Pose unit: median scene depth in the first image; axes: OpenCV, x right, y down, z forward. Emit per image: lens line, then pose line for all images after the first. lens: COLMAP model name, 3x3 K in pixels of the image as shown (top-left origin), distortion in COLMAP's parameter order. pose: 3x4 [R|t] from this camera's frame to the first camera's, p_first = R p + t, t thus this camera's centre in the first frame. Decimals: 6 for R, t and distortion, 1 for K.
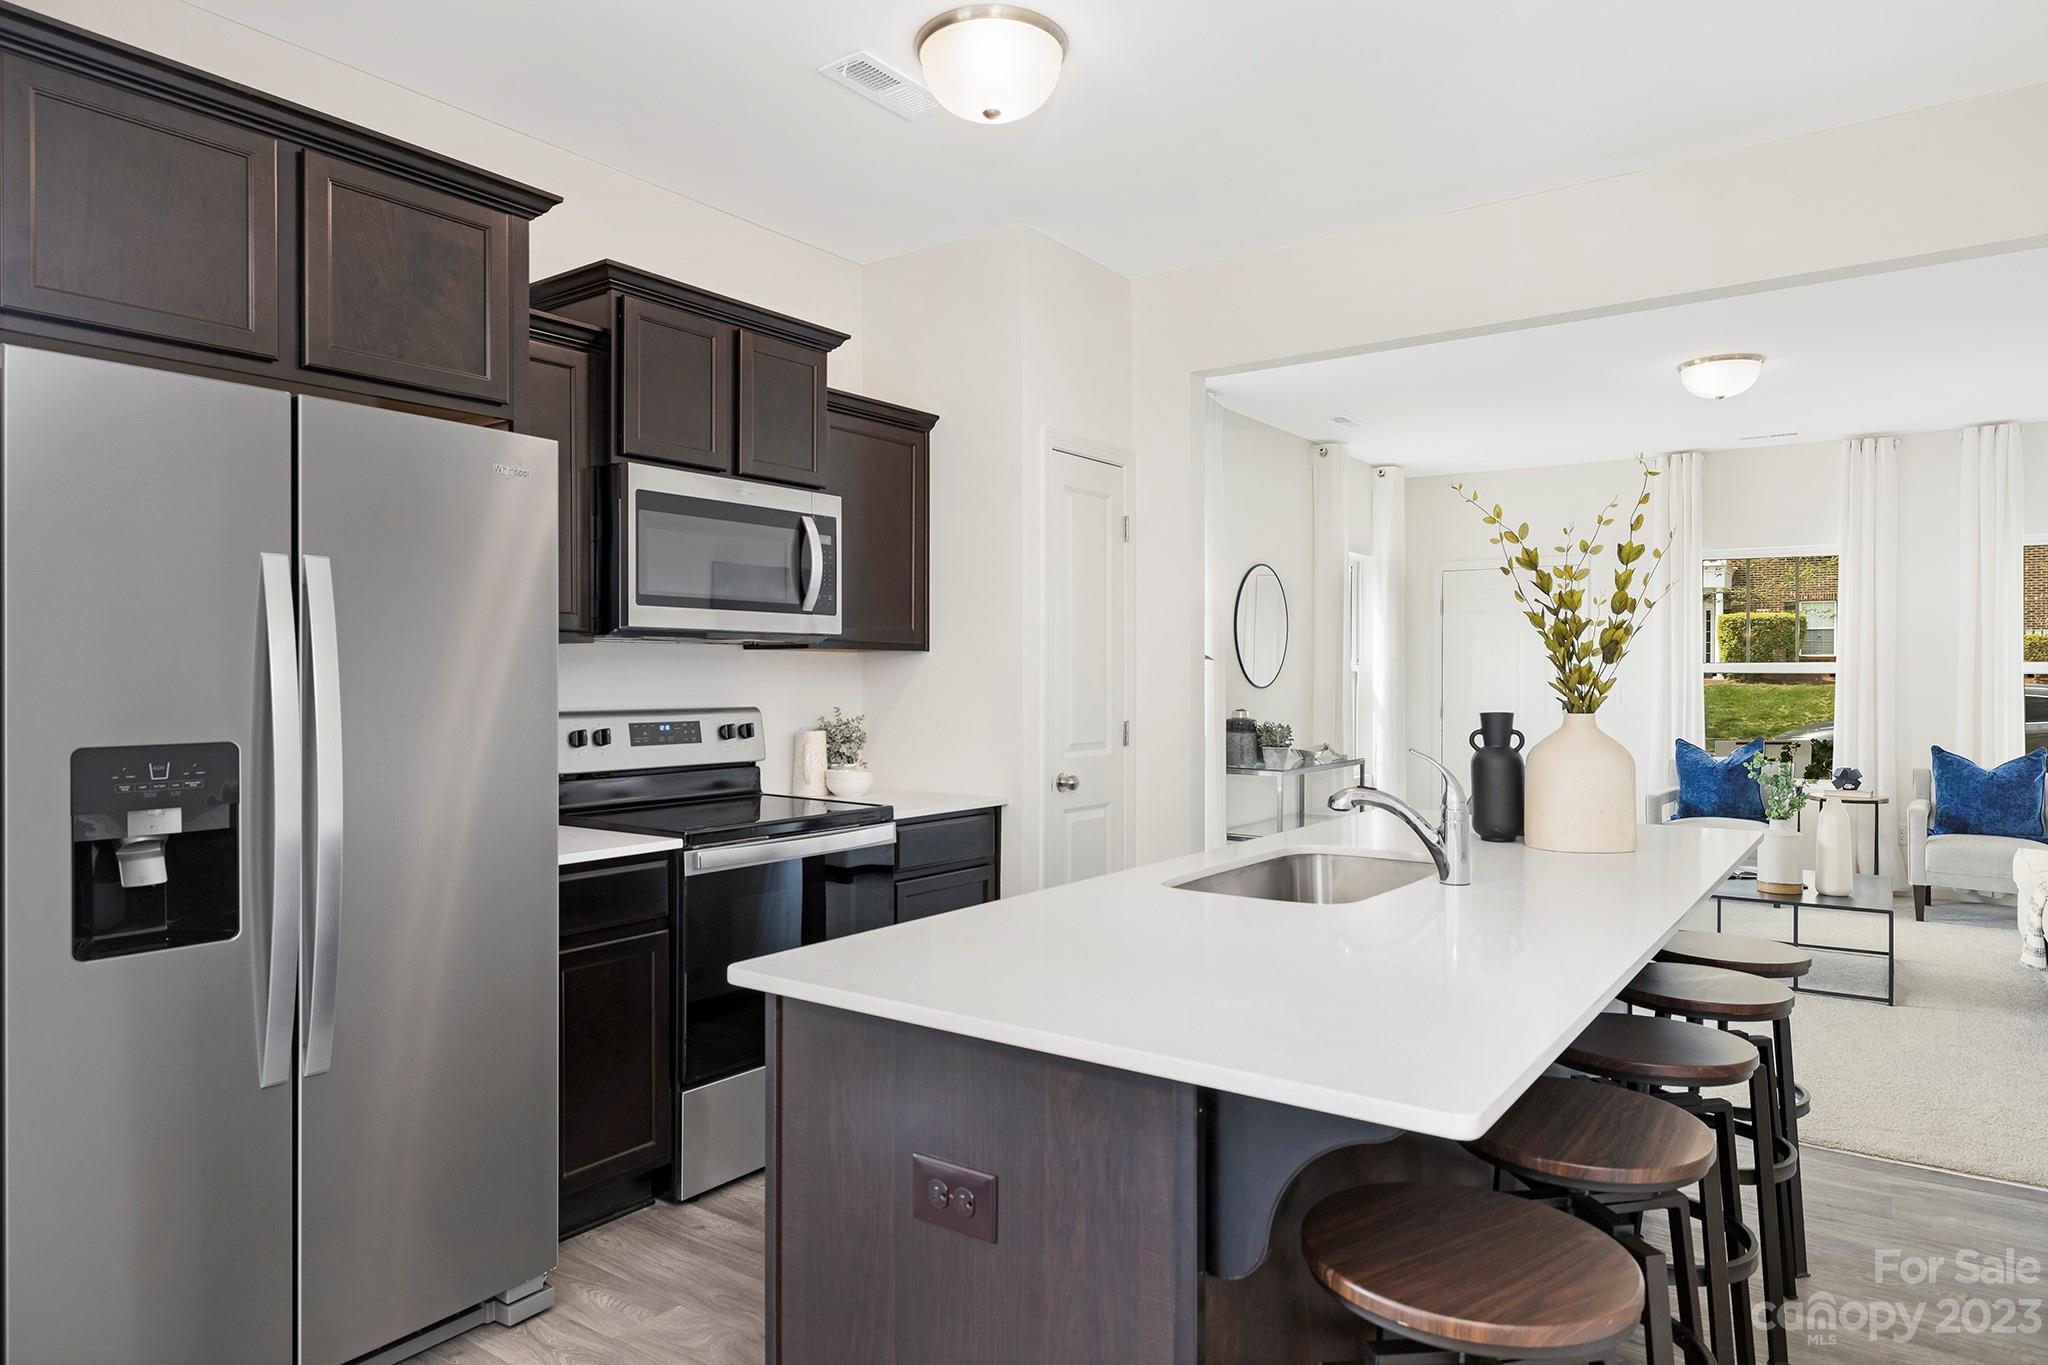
lens RADIAL K [[1240.6, 0, 1023.7], [0, 1240.6, 677.8], [0, 0, 1]] dist [-0.002698, -0.000101]
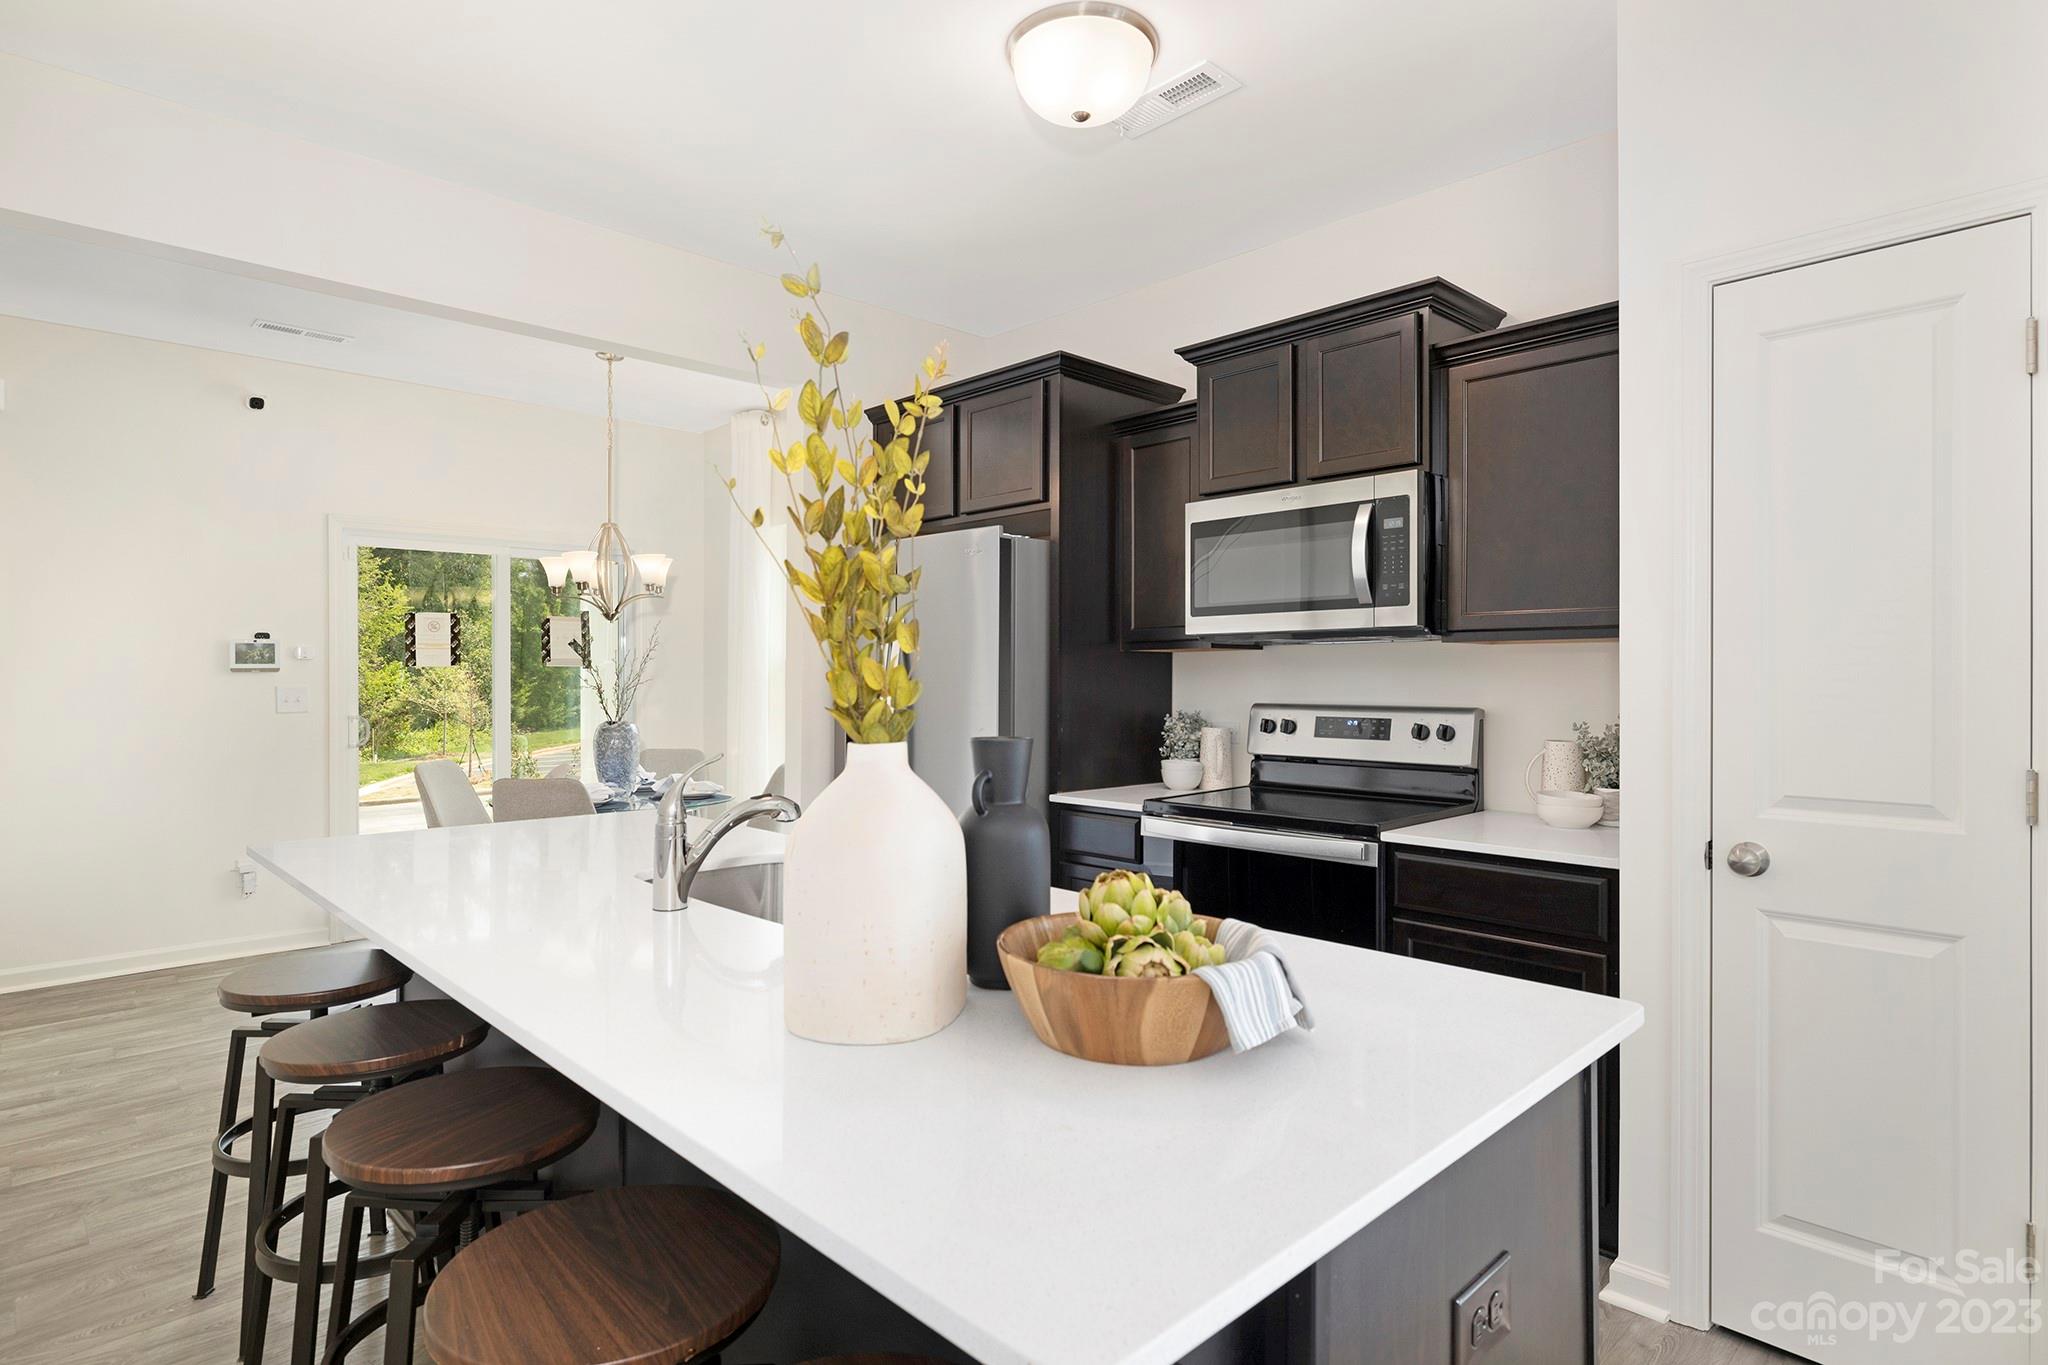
lens RADIAL K [[1067.4, 0, 1027.4], [0, 1067.4, 682.8], [0, 0, 1]] dist [0.005509, 0.000550]
pose [[-0.174668, 0.003135, -0.984622, 0.680893], [-0.001768, 0.999992, 0.003497, 0.003217], [0.984626, 0.002352, -0.174661, 0.910052]]
